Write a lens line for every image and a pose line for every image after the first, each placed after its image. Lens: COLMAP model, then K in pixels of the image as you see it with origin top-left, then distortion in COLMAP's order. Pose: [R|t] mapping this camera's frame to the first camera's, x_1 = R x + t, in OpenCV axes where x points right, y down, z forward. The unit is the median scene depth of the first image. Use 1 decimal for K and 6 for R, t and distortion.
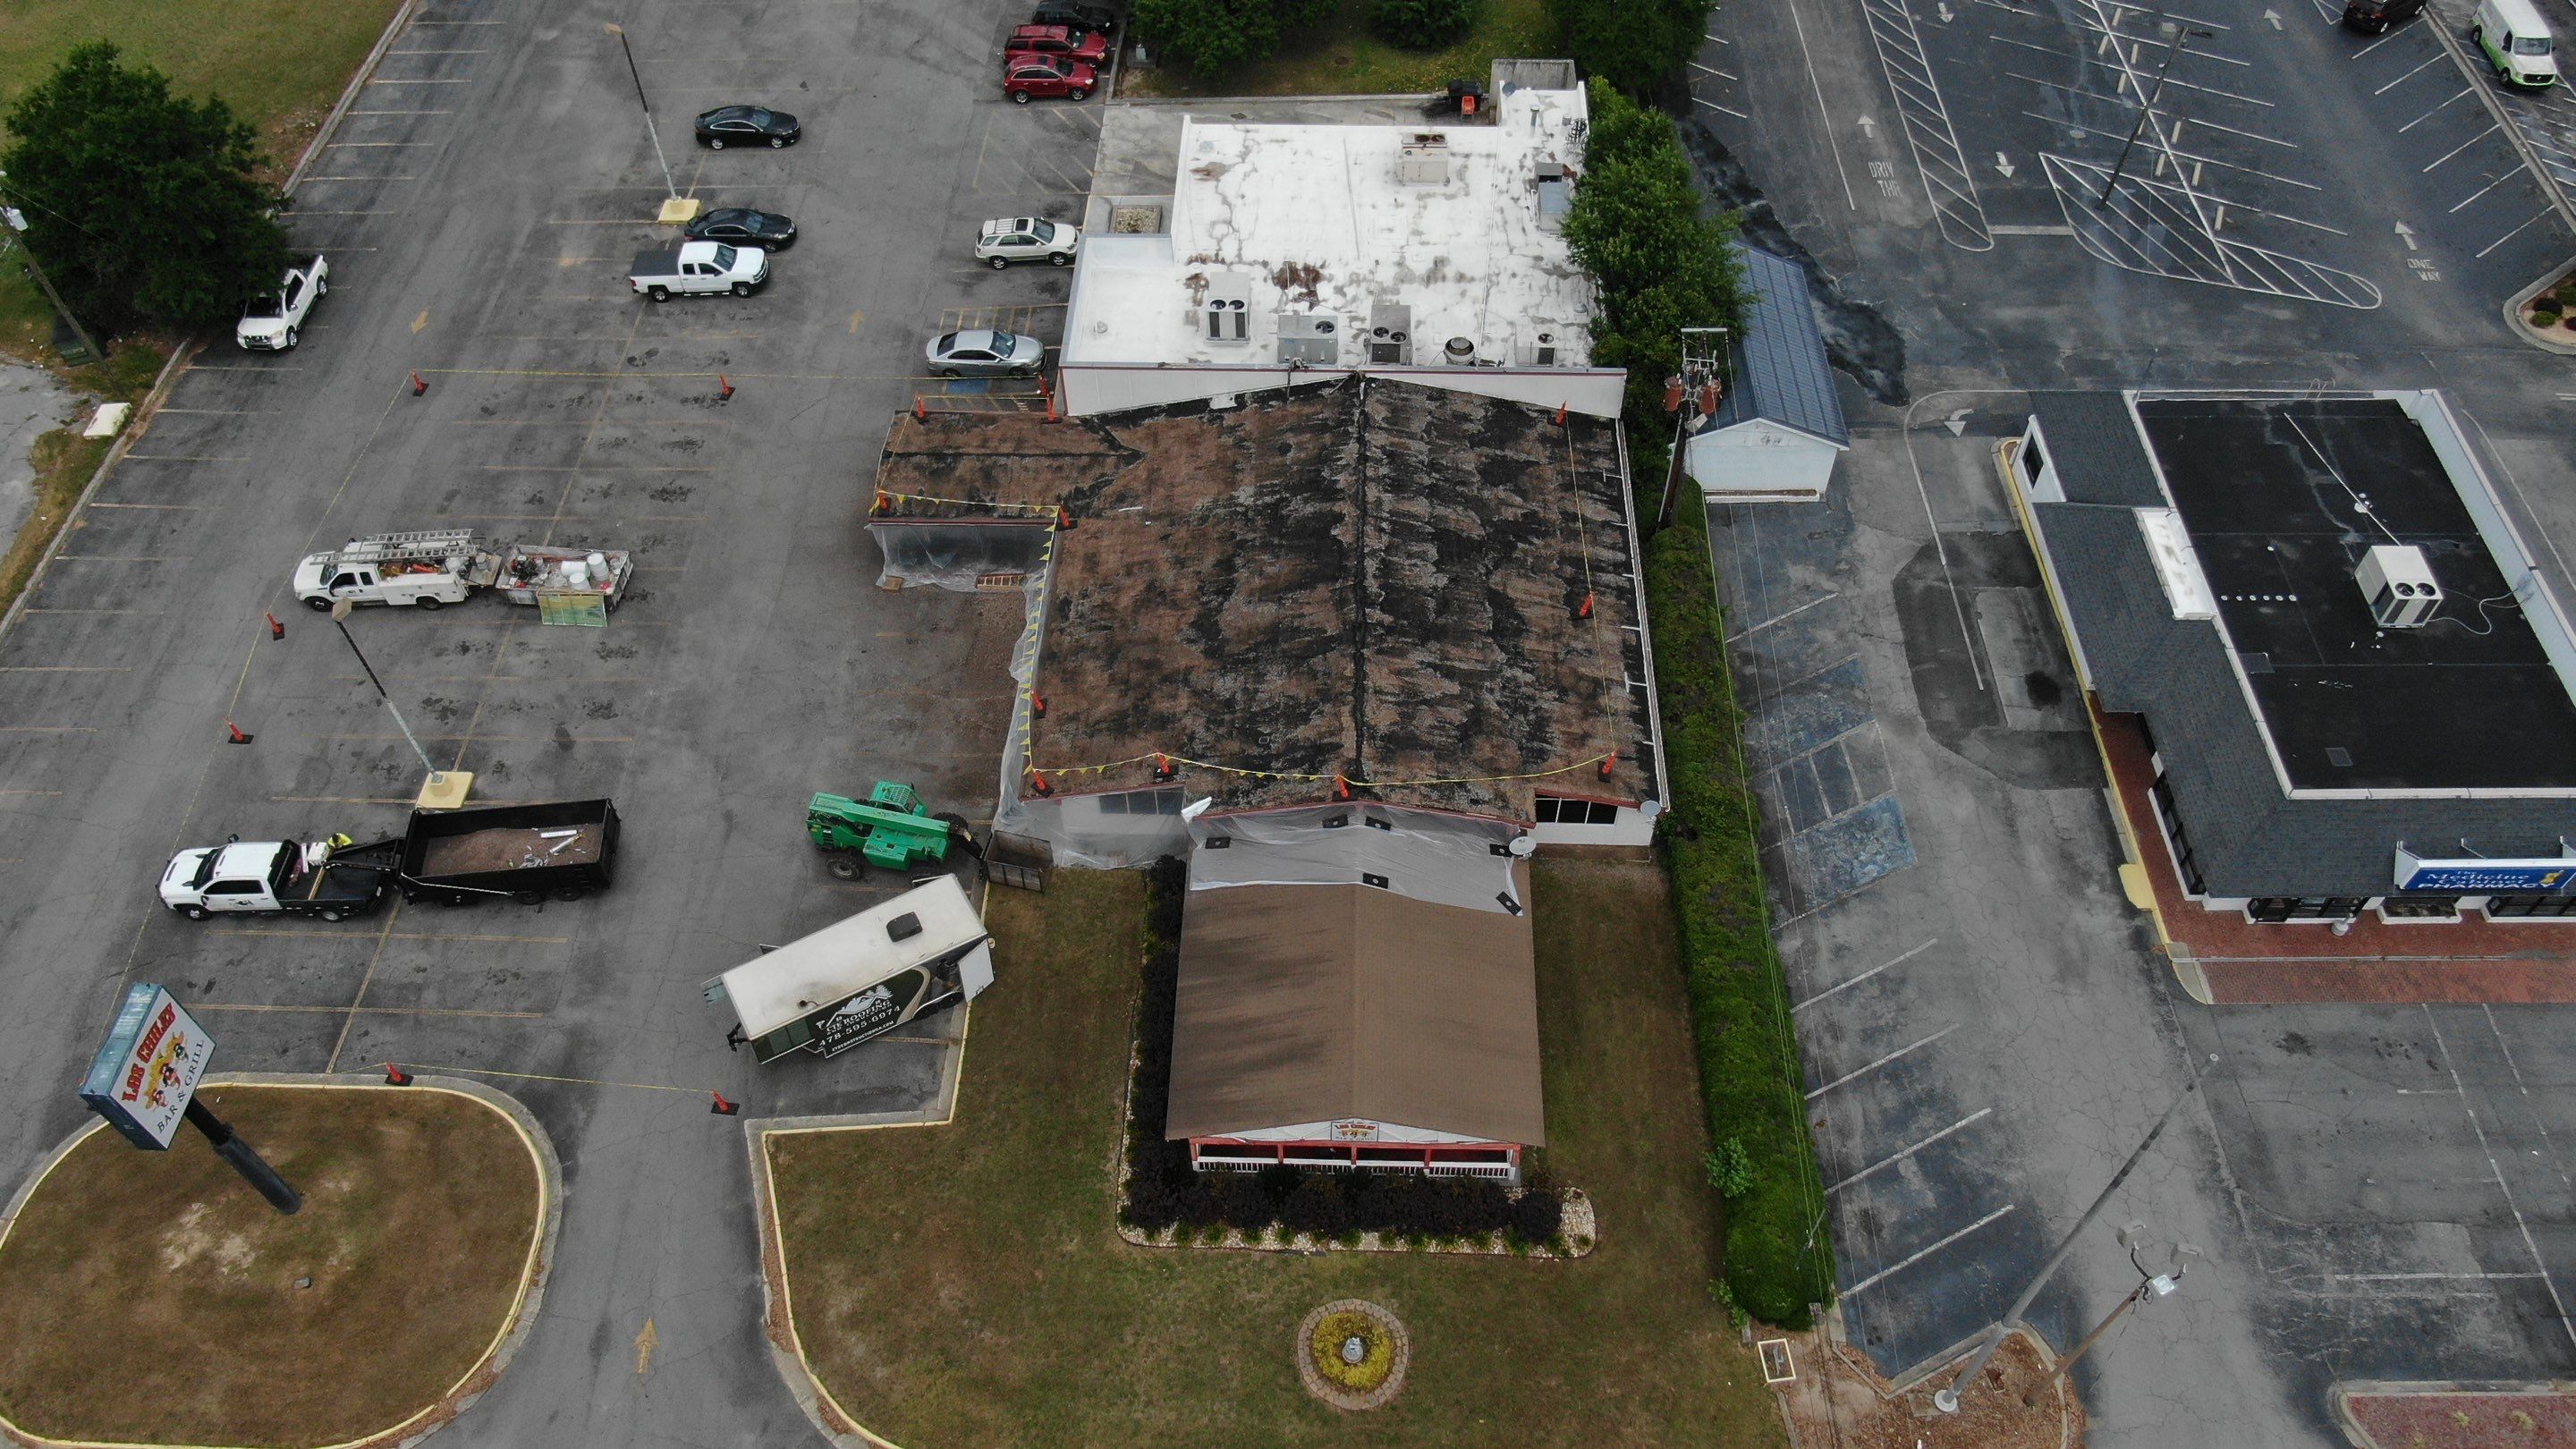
lens RADIAL K [[1856.4, 0, 1294.2], [0, 1856.4, 716.1], [0, 0, 1]] dist [-0.012287, 0.003403]
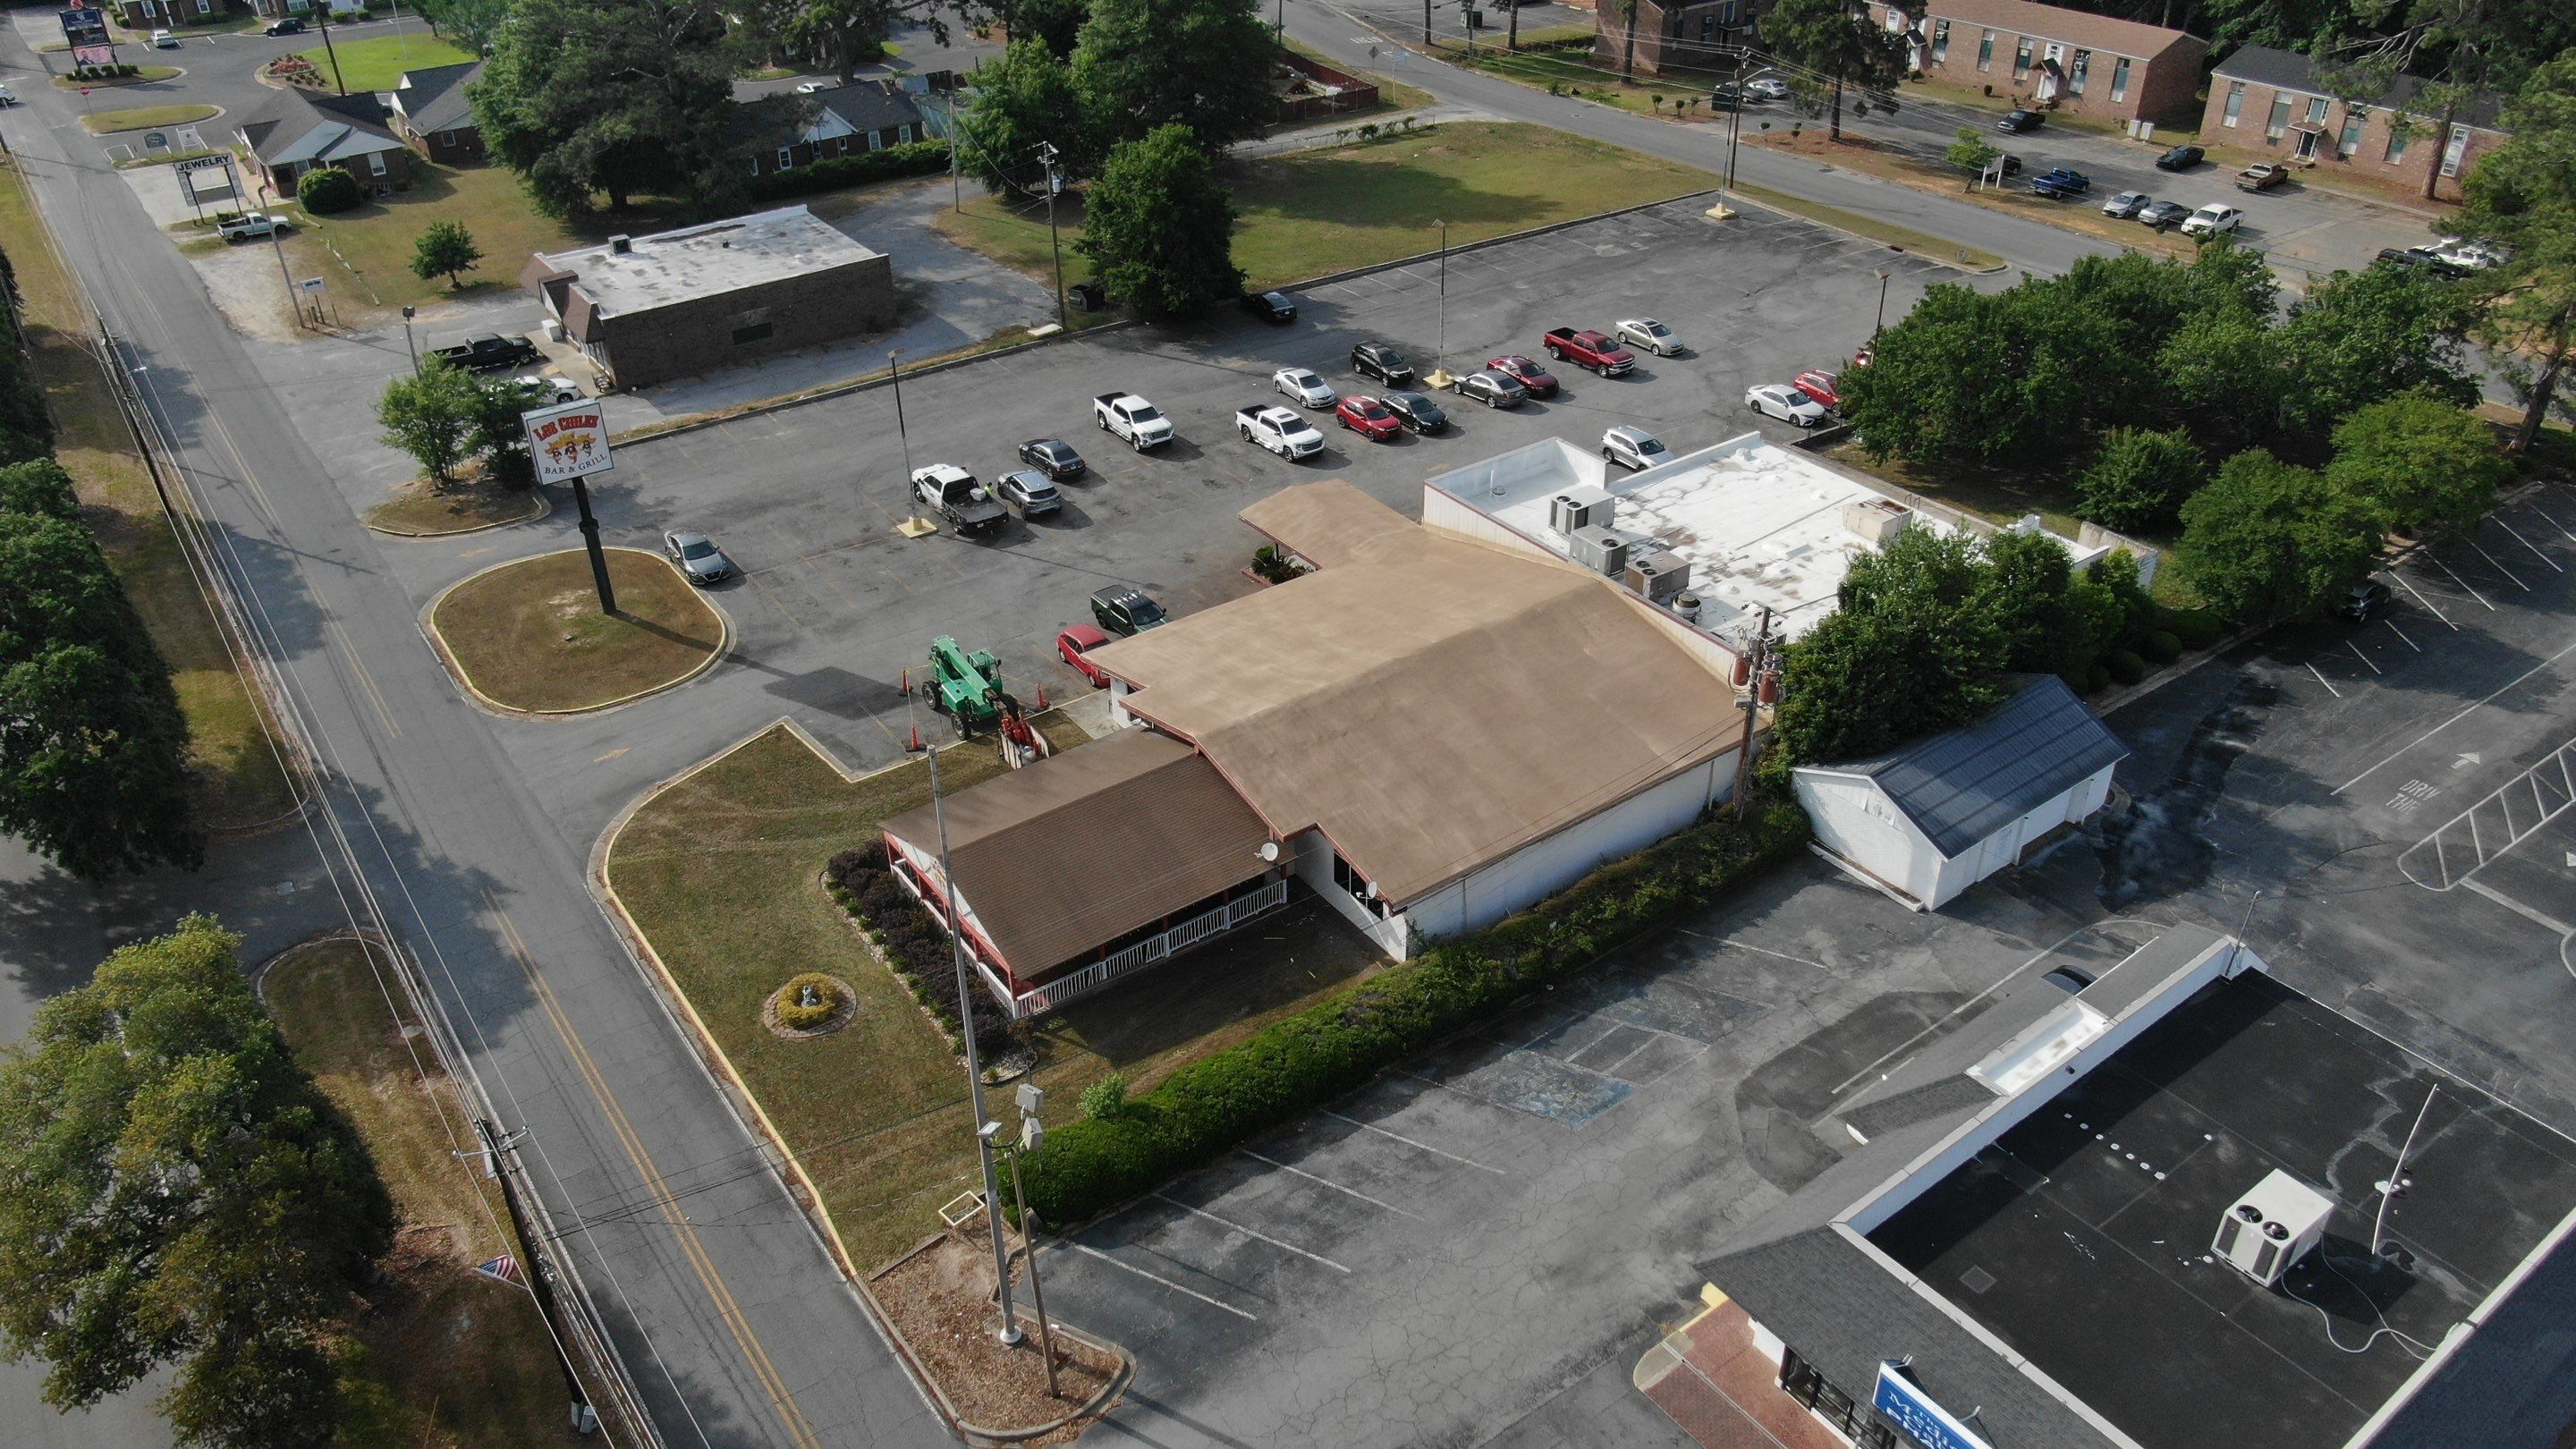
lens RADIAL K [[1856.4, 0, 1292.0], [0, 1856.4, 720.1], [0, 0, 1]] dist [-0.012287, 0.003403]
pose [[0.603675, 0.430196, -0.671198, 0.747209], [-0.615594, 0.786503, -0.049565, 0.049147], [0.506577, 0.443107, 0.739619, 0.142442]]
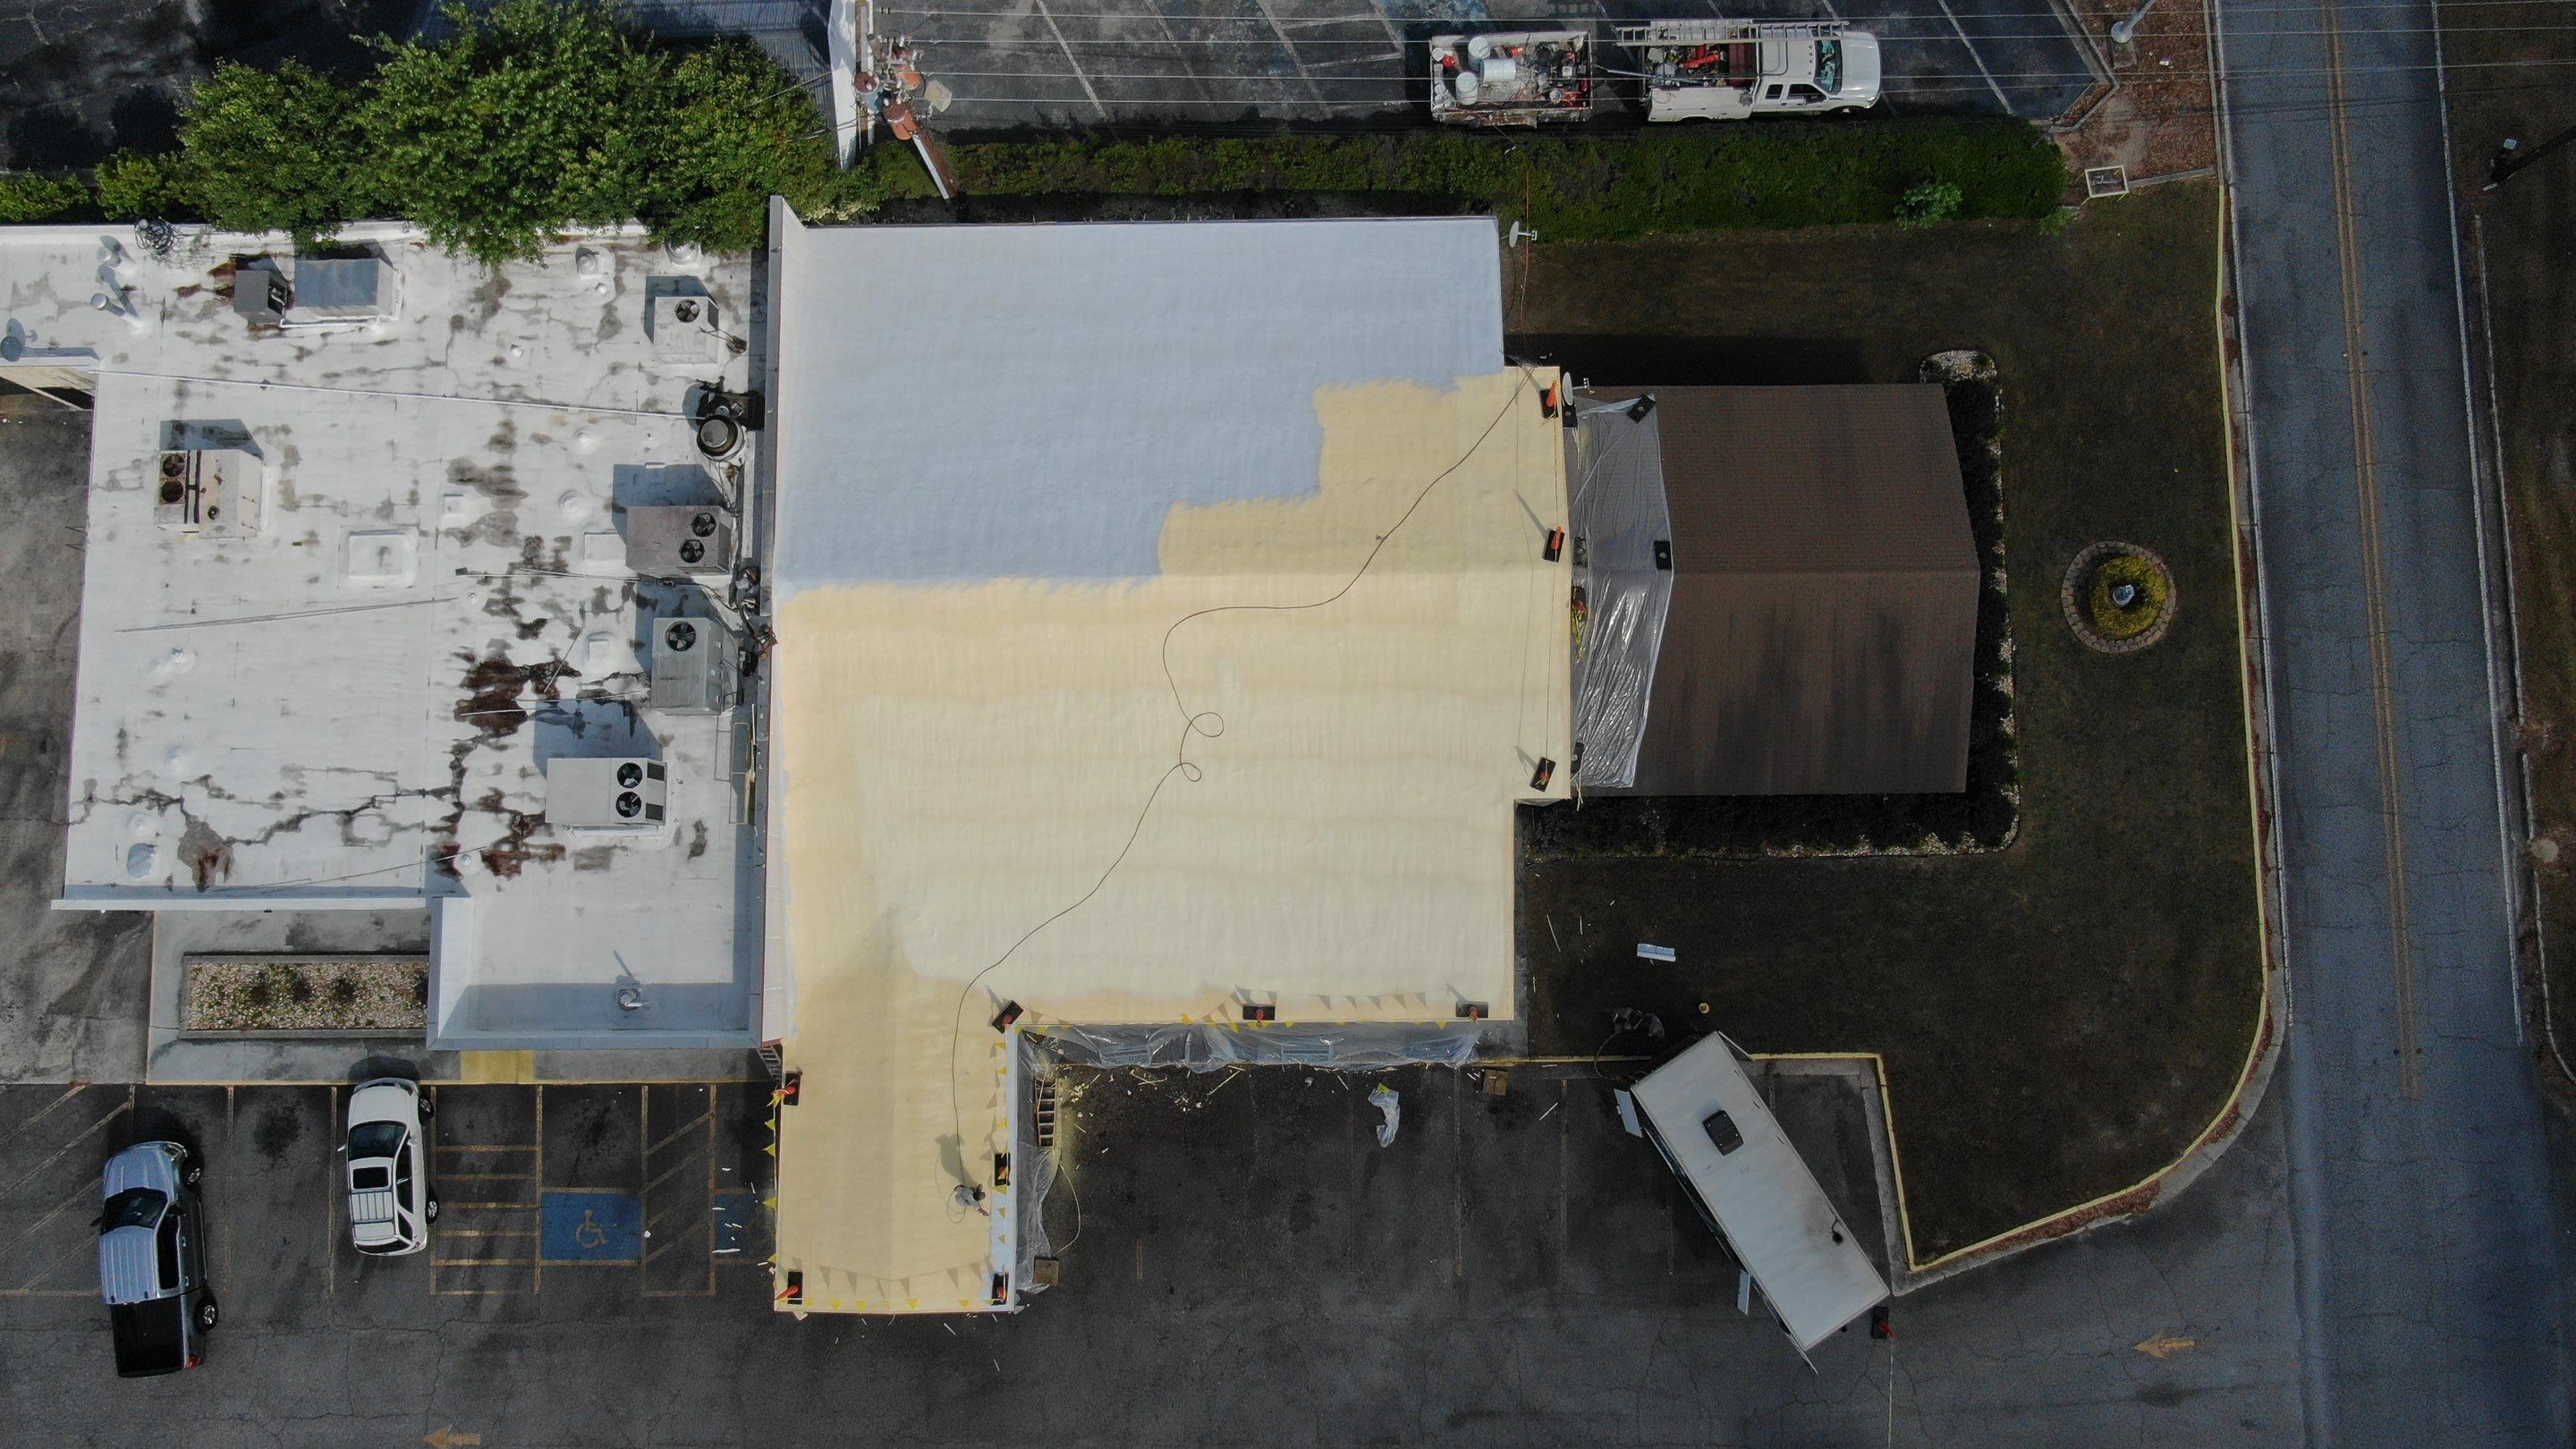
lens RADIAL K [[1856.4, 0, 1284.8], [0, 1856.4, 717.4], [0, 0, 1]] dist [-0.012287, 0.003403]
pose [[-0.038734, -0.991709, 0.122527, -0.106106], [0.785807, 0.045514, 0.616795, -0.476416], [-0.617258, 0.120173, 0.777529, 0.405274]]
